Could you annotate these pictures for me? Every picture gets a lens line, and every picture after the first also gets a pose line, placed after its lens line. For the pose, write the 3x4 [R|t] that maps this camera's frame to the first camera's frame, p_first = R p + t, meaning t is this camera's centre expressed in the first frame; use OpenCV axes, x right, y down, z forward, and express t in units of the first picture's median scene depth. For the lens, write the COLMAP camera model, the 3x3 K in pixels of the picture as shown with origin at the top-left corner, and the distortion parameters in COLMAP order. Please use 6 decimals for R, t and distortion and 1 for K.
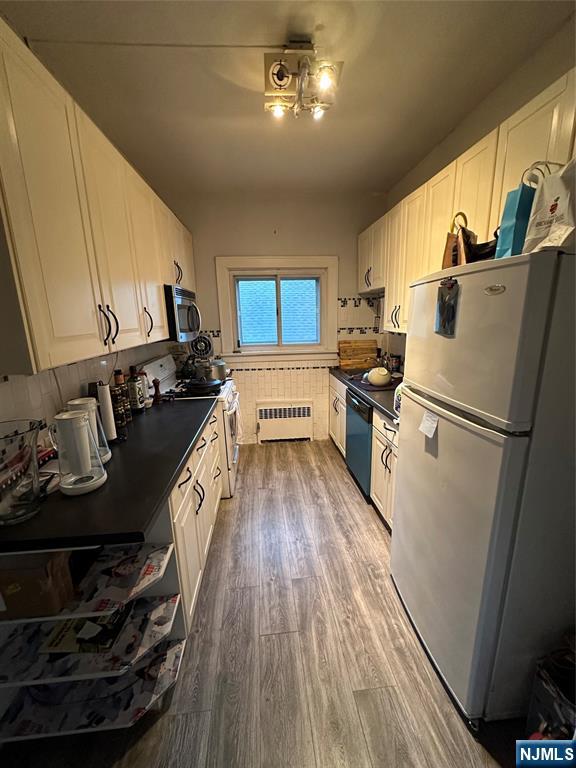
lens RADIAL K [[306.5, 0, 289.4], [0, 306.5, 384.7], [0, 0, 1]] dist [-0.001378, 0.001046]
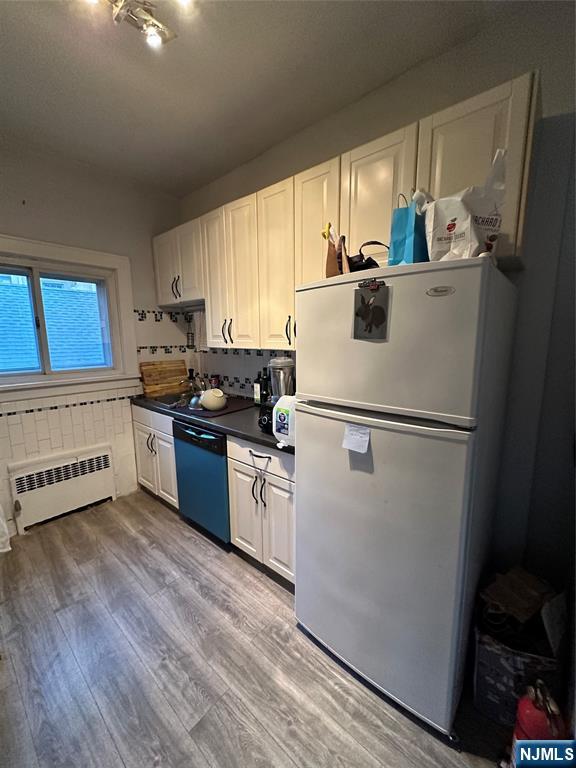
lens RADIAL K [[306.5, 0, 289.4], [0, 306.5, 383.8], [0, 0, 1]] dist [-0.001378, 0.001046]
pose [[0.724776, -0.089098, 0.683199, -0.170256], [0.143741, 0.989337, -0.023465, -0.022664], [-0.673824, 0.115210, 0.729855, 0.261741]]
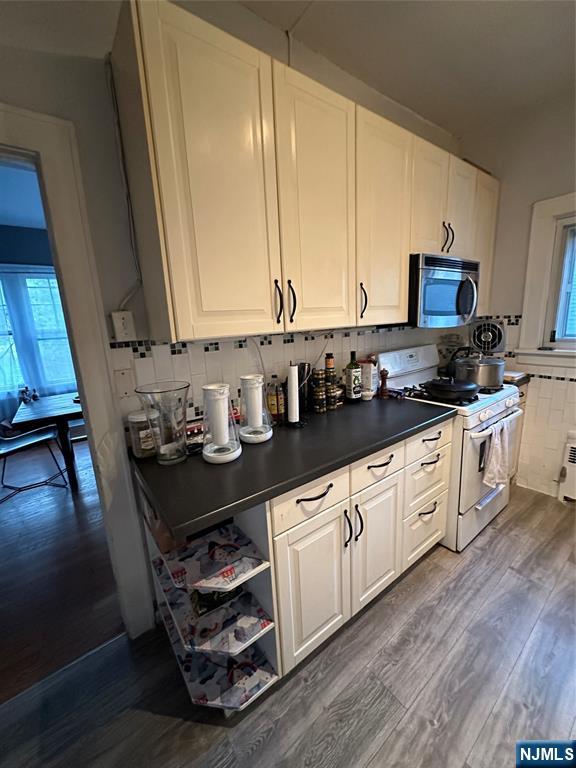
lens RADIAL K [[306.5, 0, 289.1], [0, 306.5, 383.8], [0, 0, 1]] dist [-0.001378, 0.001046]
pose [[0.525906, 0.178819, -0.831533, 0.144021], [-0.157808, 0.981189, 0.111196, -0.033357], [0.835775, 0.072744, 0.544232, 0.317364]]
